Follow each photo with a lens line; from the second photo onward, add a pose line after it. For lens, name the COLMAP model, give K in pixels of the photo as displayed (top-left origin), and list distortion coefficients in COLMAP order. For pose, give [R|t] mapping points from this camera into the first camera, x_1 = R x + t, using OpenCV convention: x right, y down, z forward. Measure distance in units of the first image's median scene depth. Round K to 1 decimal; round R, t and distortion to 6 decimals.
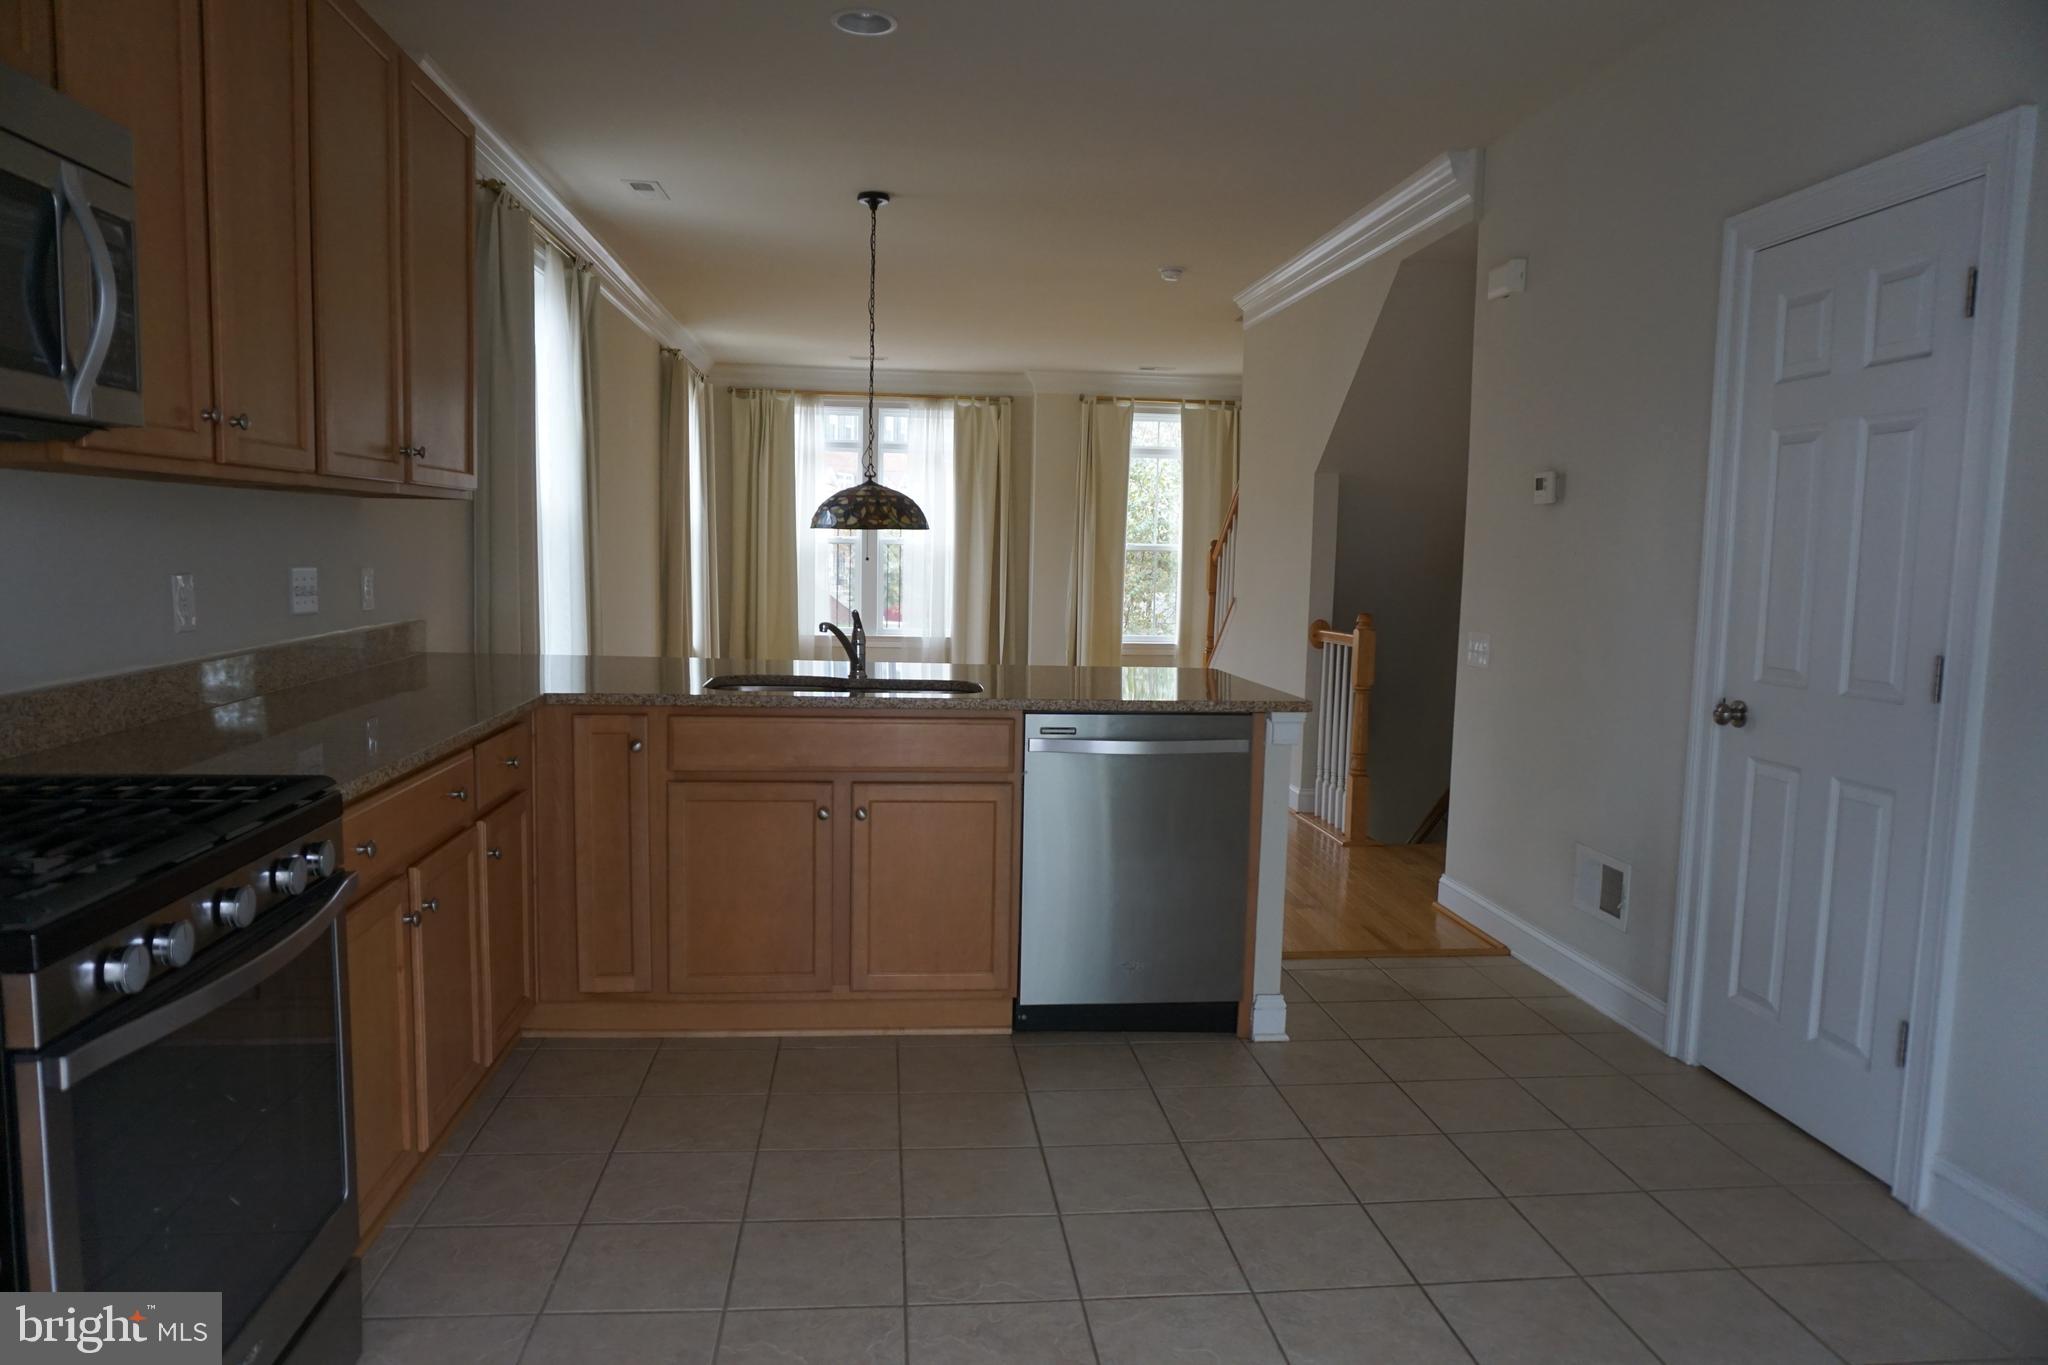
lens RADIAL K [[1350.6, 0, 994.2], [0, 1350.6, 689.1], [0, 0, 1]] dist [-0.030152, 0.002735]
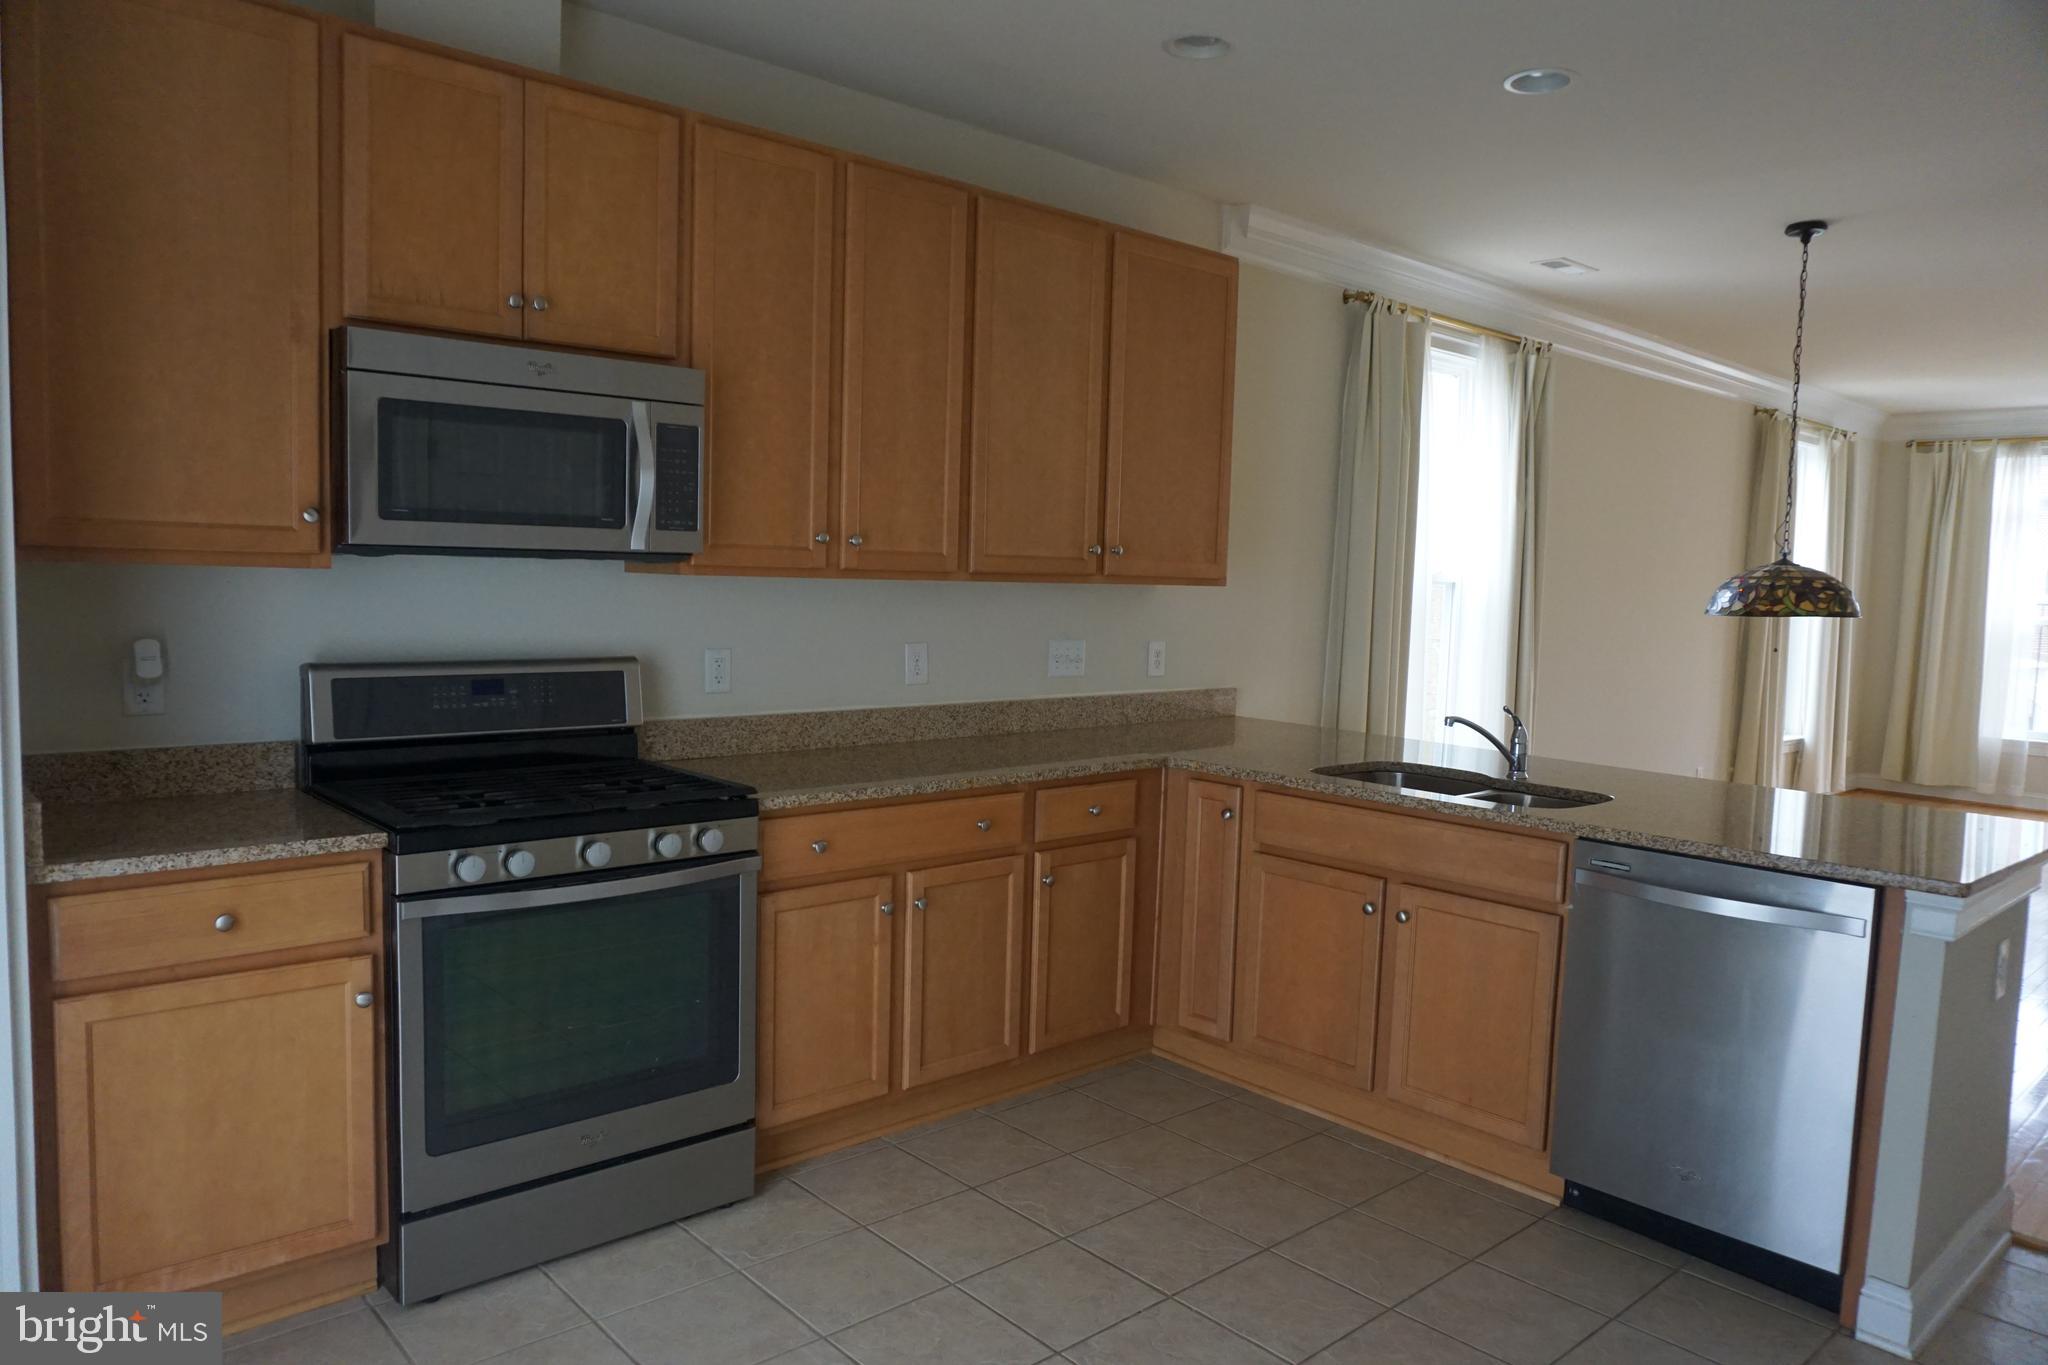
lens RADIAL K [[1352.5, 0, 1027.8], [0, 1352.5, 687.4], [0, 0, 1]] dist [-0.057454, 0.038390]
pose [[0.602273, 0.062838, -0.795813, 0.147561], [-0.101121, 0.994872, 0.002027, -0.013516], [0.791859, 0.079252, 0.605539, 0.058857]]
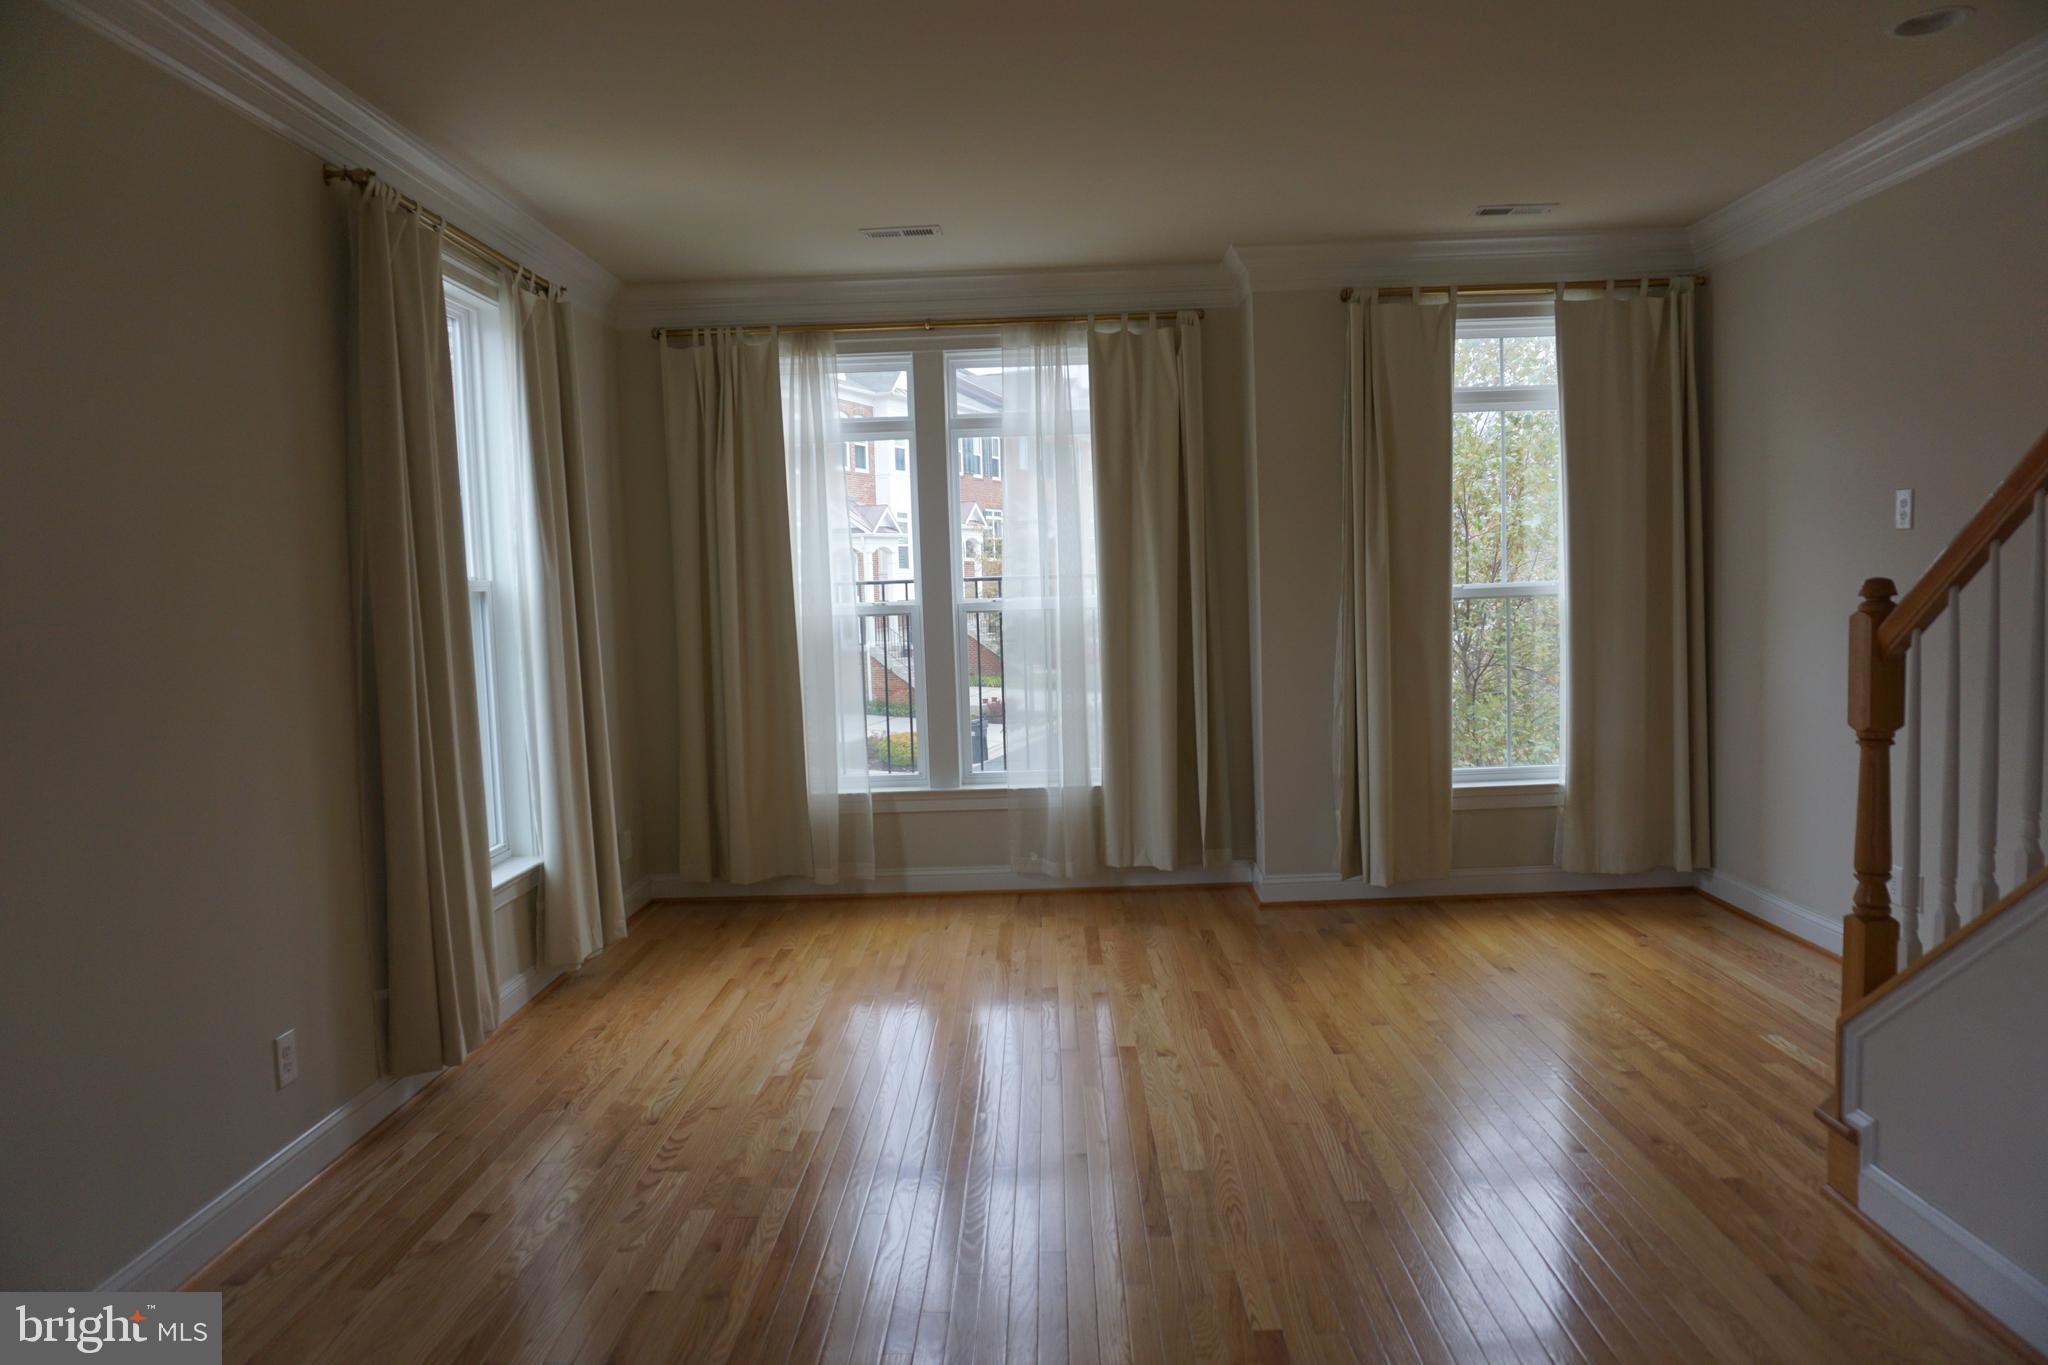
lens RADIAL K [[1369.5, 0, 997.9], [0, 1369.5, 687.8], [0, 0, 1]] dist [-0.000805, -0.000841]
pose [[0.991489, -0.045825, -0.121859, -0.006469], [0.042106, 0.998571, -0.032924, -0.062319], [0.123193, 0.027513, 0.992001, 0.495170]]
